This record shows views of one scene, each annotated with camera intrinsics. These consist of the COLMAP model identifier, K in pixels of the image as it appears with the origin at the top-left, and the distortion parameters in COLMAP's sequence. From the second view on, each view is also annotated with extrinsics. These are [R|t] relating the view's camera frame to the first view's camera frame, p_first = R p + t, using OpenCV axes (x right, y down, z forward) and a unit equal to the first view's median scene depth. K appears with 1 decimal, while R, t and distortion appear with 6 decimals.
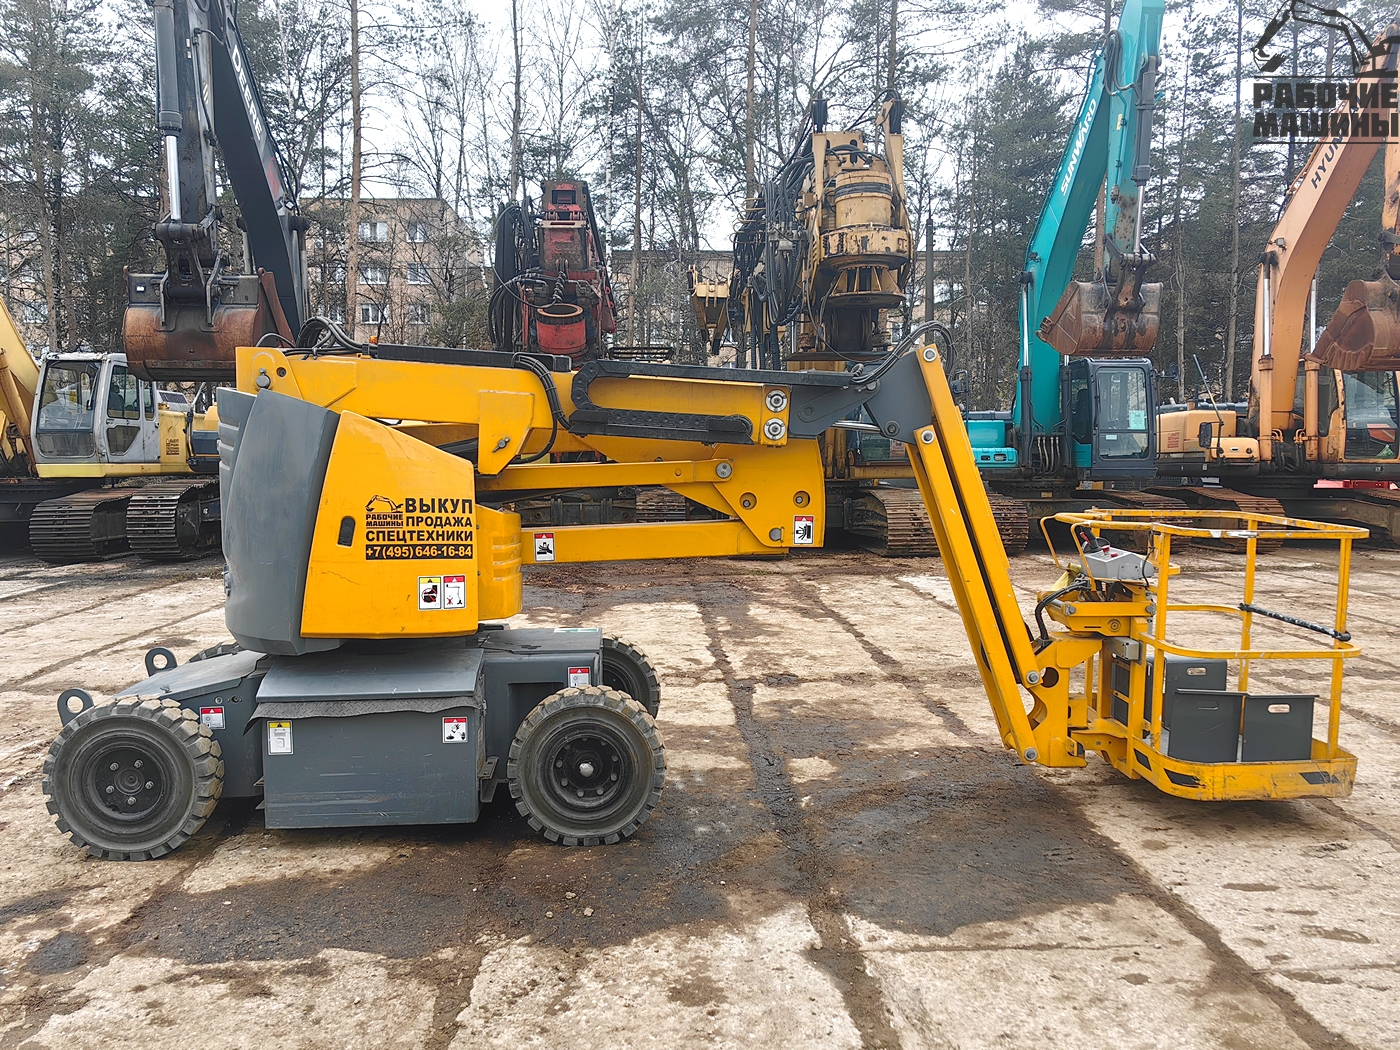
lens RADIAL K [[1092.0, 0, 711.7], [0, 1092.0, 528.9], [0, 0, 1]] dist [0.079462, -0.116954]
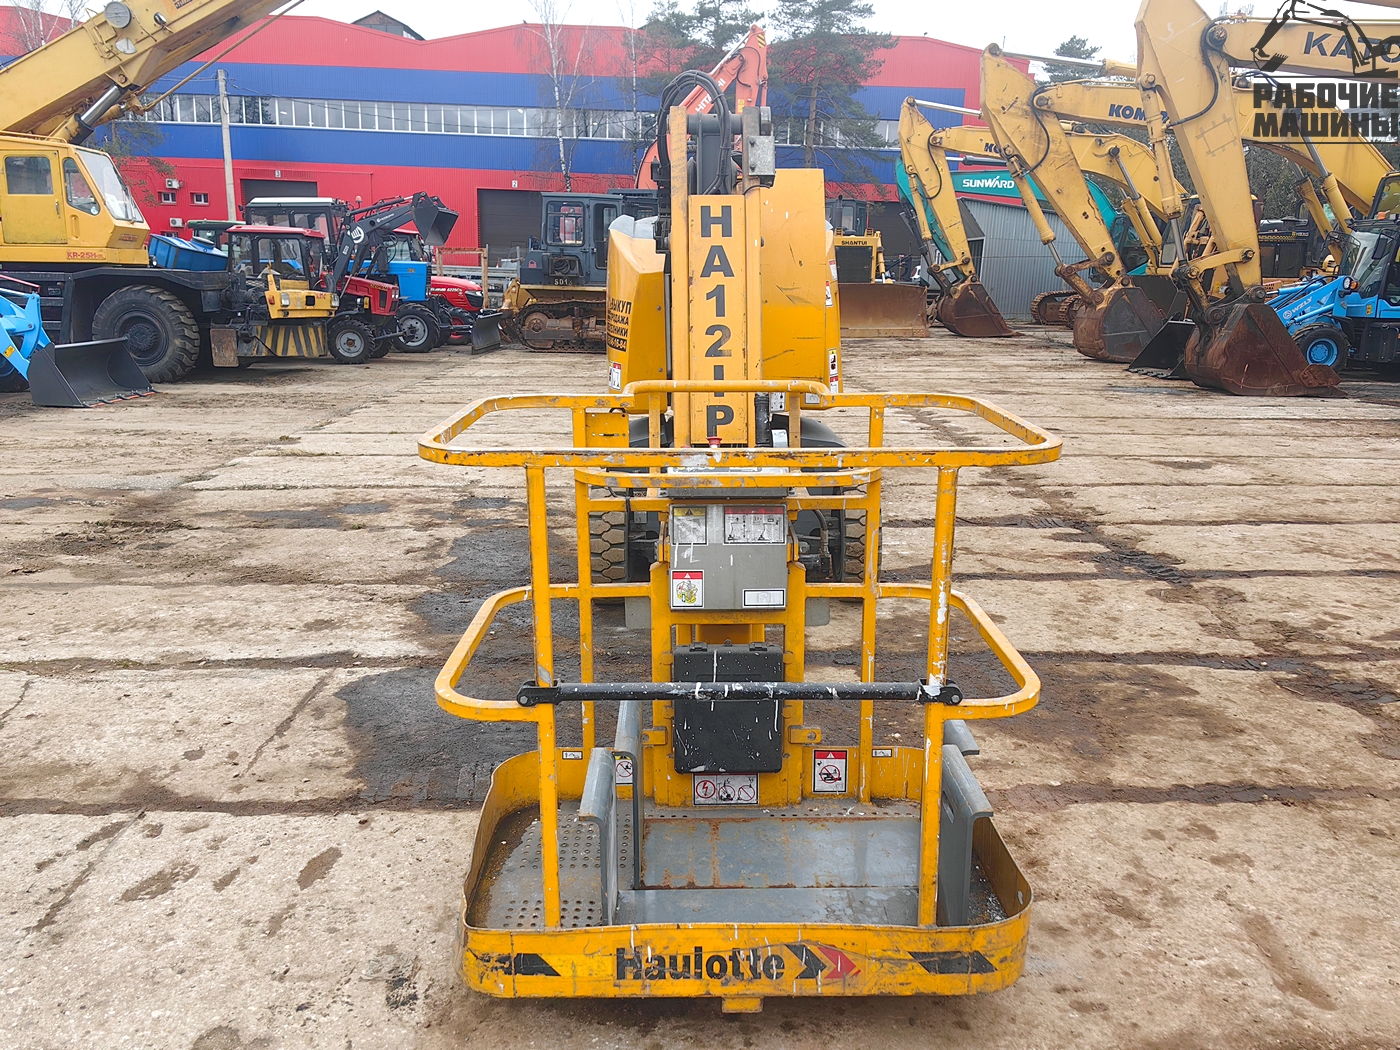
lens RADIAL K [[1107.2, 0, 700.0], [0, 1107.2, 525.0], [0, 0, 1]] dist [0.069129, -0.109281]
pose [[-0.040625, 0.229403, -0.972483, 1.068886], [-0.089748, 0.968515, 0.232216, -0.083577], [0.995136, 0.096712, -0.018757, 1.160483]]
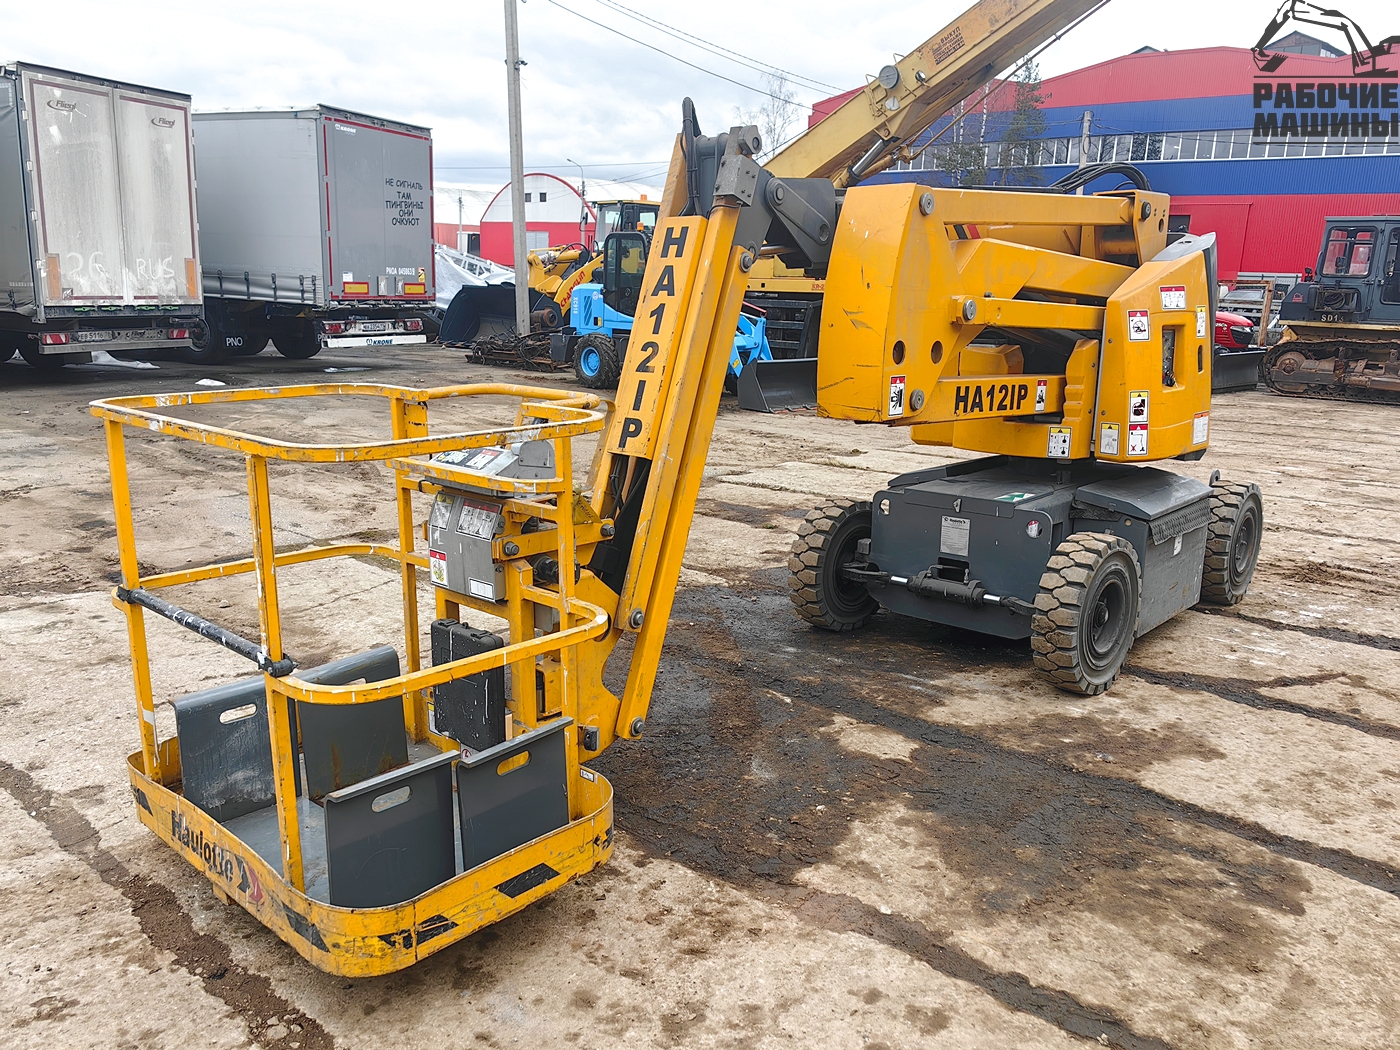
lens RADIAL K [[1098.9, 0, 690.5], [0, 1098.9, 525.0], [0, 0, 1]] dist [0.067619, -0.096885]
pose [[-0.722552, 0.134477, -0.678111, 0.816141], [-0.074256, 0.960126, 0.269527, -0.129345], [0.687317, 0.245101, -0.683755, 1.740002]]
